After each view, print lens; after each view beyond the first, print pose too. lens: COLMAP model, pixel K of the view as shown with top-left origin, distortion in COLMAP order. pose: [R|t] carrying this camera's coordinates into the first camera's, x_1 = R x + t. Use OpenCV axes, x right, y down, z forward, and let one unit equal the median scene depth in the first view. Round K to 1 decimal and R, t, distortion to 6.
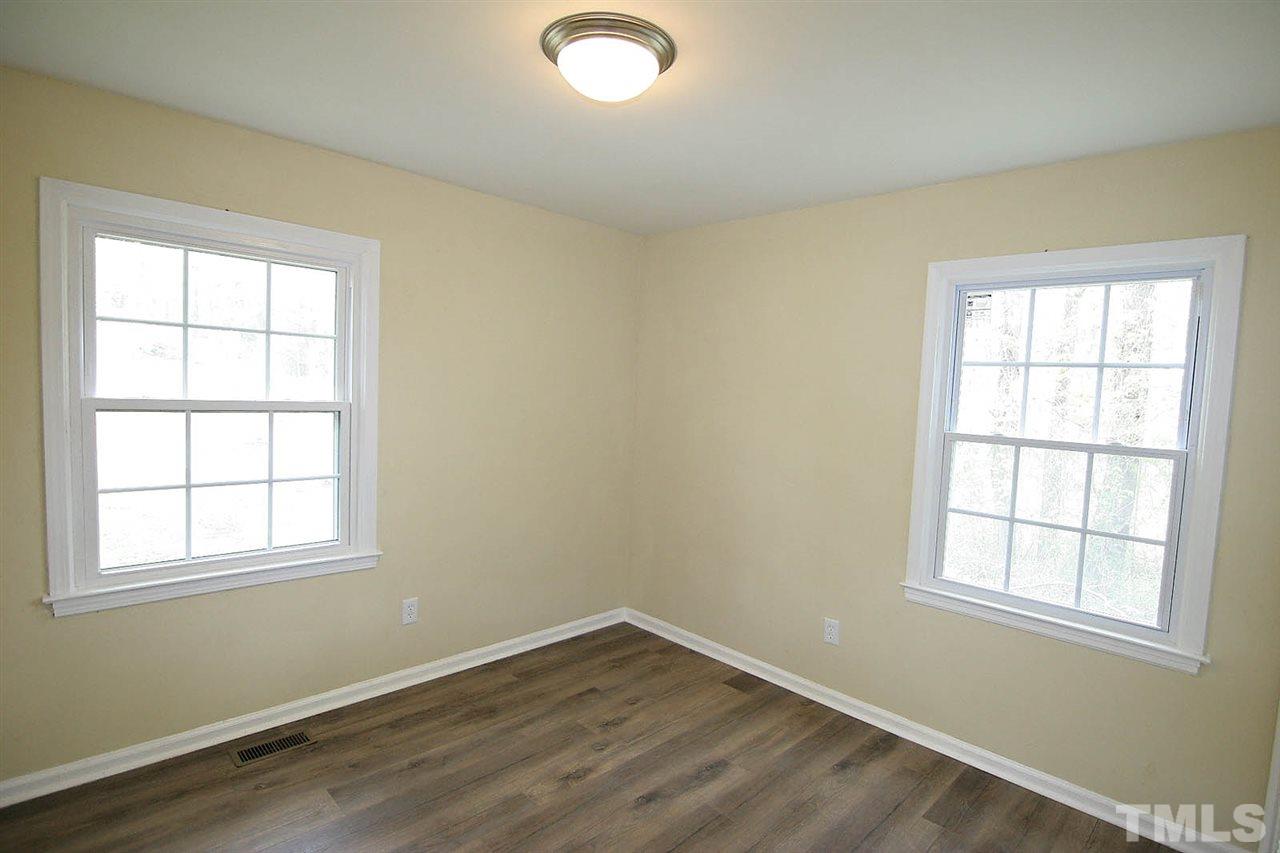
lens RADIAL K [[649.2, 0, 661.6], [0, 649.2, 431.2], [0, 0, 1]] dist [-0.009877, -0.008826]
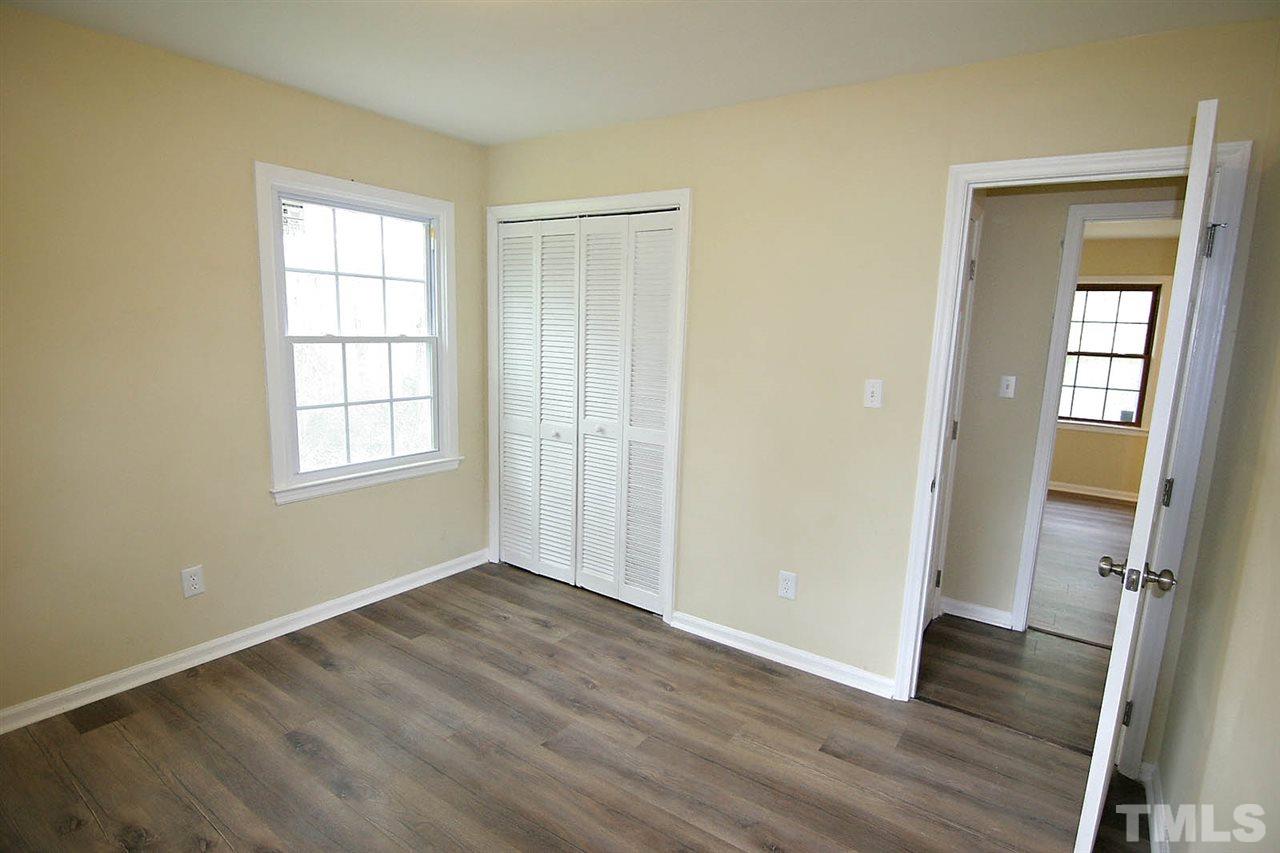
lens RADIAL K [[649.2, 0, 644.8], [0, 649.2, 432.3], [0, 0, 1]] dist [-0.009877, -0.008826]
pose [[-0.161737, -0.210650, 0.964089, -0.735471], [0.029952, 0.975454, 0.218158, -0.060695], [-0.986379, 0.064161, -0.151458, 0.635004]]
